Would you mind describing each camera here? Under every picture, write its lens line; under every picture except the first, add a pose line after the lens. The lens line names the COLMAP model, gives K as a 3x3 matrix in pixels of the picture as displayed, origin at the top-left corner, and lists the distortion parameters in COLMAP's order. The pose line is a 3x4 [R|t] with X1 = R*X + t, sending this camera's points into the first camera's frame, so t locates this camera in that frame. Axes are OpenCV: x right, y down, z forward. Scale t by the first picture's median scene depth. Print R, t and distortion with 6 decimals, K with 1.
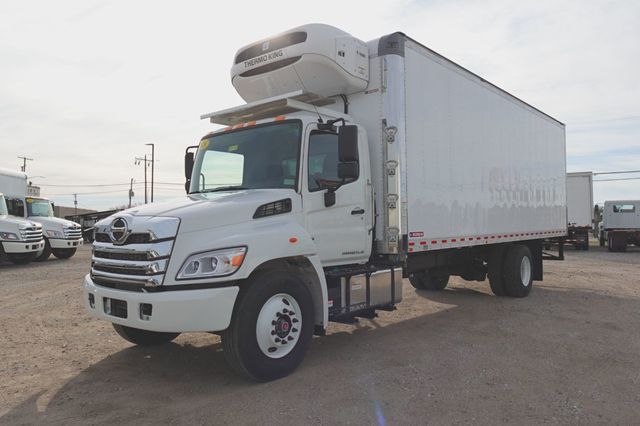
lens RADIAL K [[482.5, 0, 320.6], [0, 482.5, 216.1], [0, 0, 1]] dist [-0.012253, 0.027251]
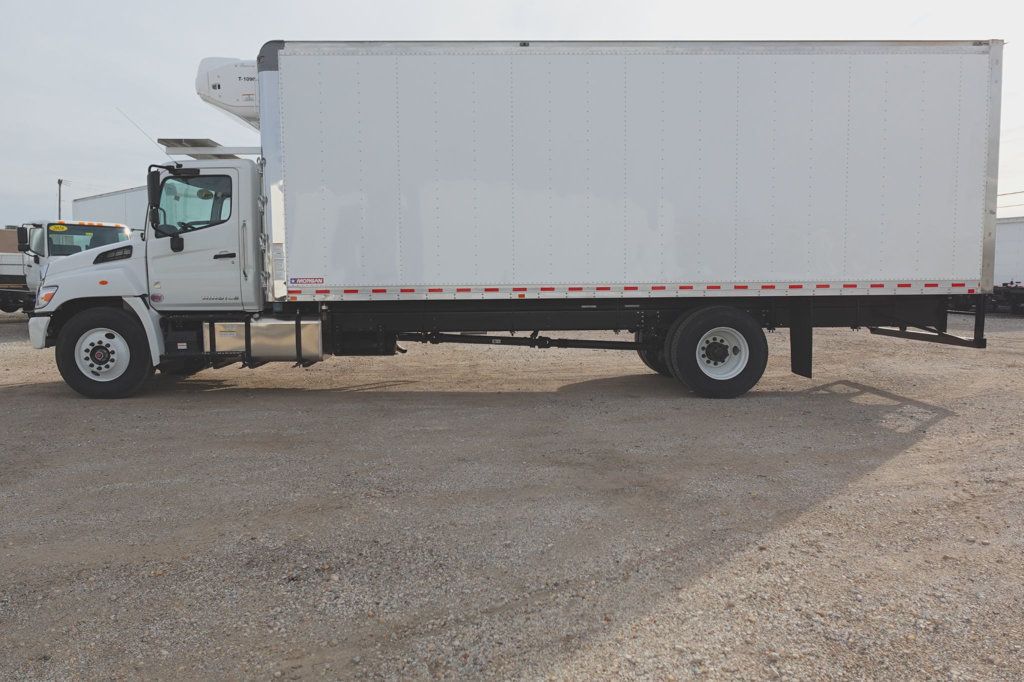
lens RADIAL K [[744.1, 0, 512.0], [0, 744.1, 341.0], [0, 0, 1]] dist [-0.005873, 0.003486]
pose [[0.668908, 0.069720, -0.740068, 1.843279], [0.011623, 0.994489, 0.104193, 0.014405], [0.743254, -0.078298, 0.664411, 0.513190]]
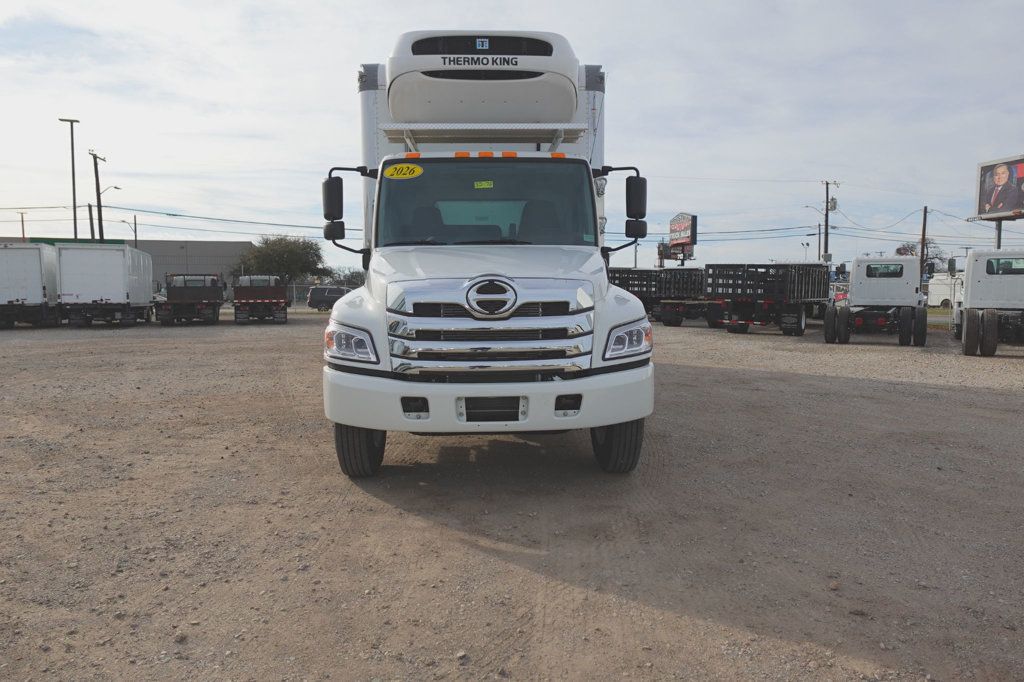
lens RADIAL K [[653.1, 0, 512.0], [0, 653.1, 341.0], [0, 0, 1]] dist [-0.001721, 0.000603]
pose [[0.734466, -0.051352, 0.676700, -0.978021], [-0.012358, 0.995956, 0.088992, 0.006740], [-0.678533, -0.073725, 0.730861, 0.278226]]
